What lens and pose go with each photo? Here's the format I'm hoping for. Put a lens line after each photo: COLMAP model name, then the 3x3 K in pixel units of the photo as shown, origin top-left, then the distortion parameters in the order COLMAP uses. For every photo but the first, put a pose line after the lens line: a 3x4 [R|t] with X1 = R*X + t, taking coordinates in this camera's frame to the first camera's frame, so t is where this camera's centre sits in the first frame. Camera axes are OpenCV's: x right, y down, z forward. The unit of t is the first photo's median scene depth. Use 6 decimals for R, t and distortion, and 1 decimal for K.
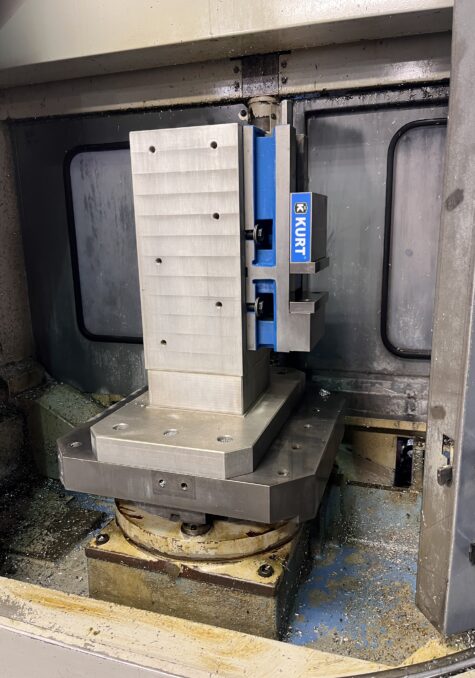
lens RADIAL K [[526.8, 0, 238.1], [0, 526.8, 343.6], [0, 0, 1]] dist [0.050015, -0.048002]
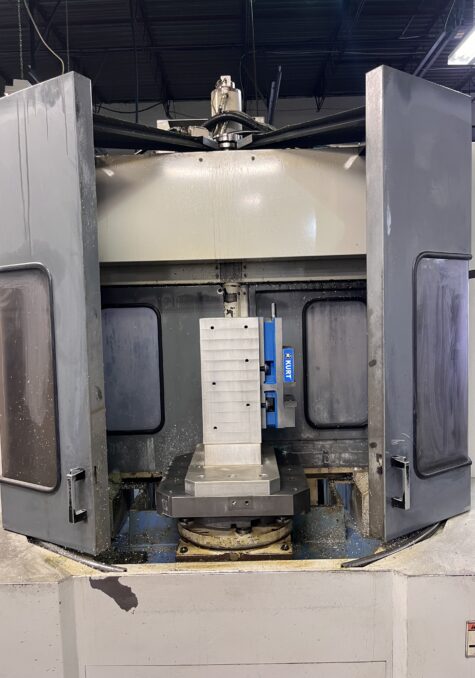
lens RADIAL K [[526.8, 0, 236.6], [0, 526.8, 337.2], [0, 0, 1]] dist [0.050015, -0.048002]
pose [[0.953469, -0.022433, 0.300655, -0.628556], [0.075914, 0.982961, -0.167403, 0.000036], [-0.291777, 0.182438, 0.938926, -0.802207]]
